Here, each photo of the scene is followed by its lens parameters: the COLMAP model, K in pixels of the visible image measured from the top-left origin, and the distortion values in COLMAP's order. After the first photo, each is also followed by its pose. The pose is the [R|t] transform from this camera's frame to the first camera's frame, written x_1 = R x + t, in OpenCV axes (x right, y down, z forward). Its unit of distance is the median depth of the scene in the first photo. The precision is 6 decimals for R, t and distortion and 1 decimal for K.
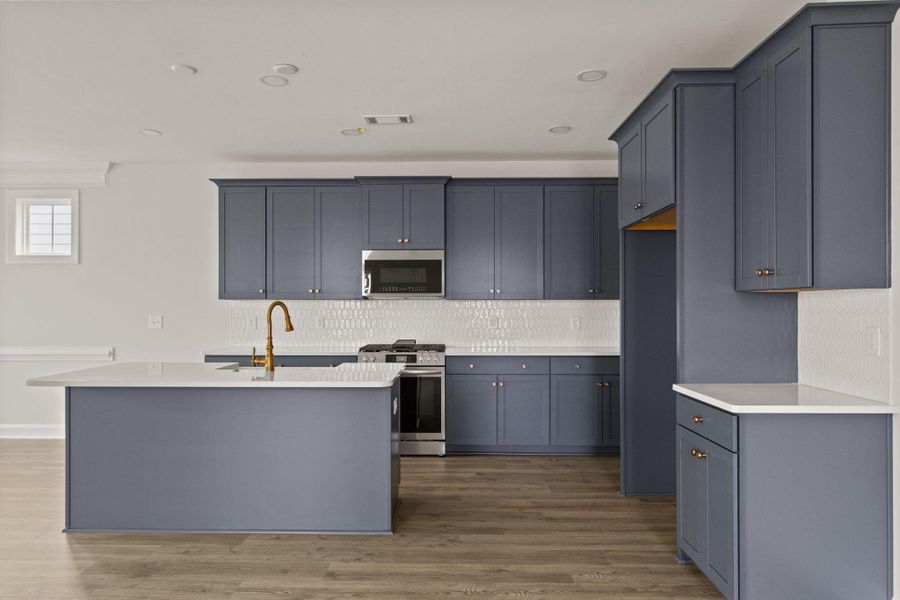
lens RADIAL K [[566.5, 0, 444.3], [0, 566.5, 304.1], [0, 0, 1]] dist [-0.019548, 0.000356]
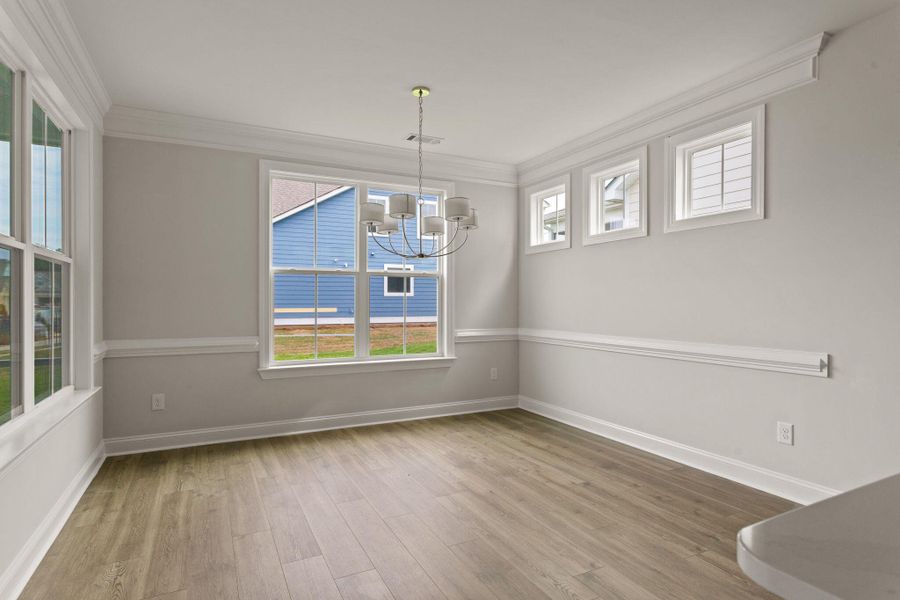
lens RADIAL K [[479.7, 0, 445.2], [0, 479.7, 304.3], [0, 0, 1]] dist [-0.008469, -0.001488]
pose [[0.463962, 0.008139, -0.885818, -0.356497], [0.002389, 0.999943, 0.010439, 0.019983], [0.885852, -0.006960, 0.463916, 0.448491]]
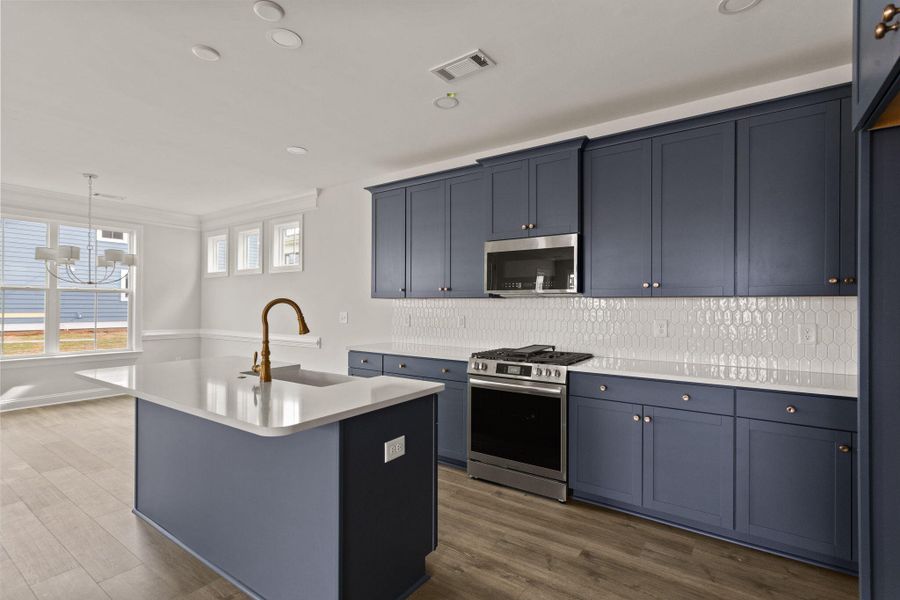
lens RADIAL K [[427.6, 0, 444.6], [0, 427.6, 303.3], [0, 0, 1]] dist [0.003678, 0.000117]
pose [[0.824590, 0.004267, -0.565714, 0.181514], [-0.006924, 0.999973, -0.002549, 0.001538], [0.565688, 0.006019, 0.824598, 0.401188]]
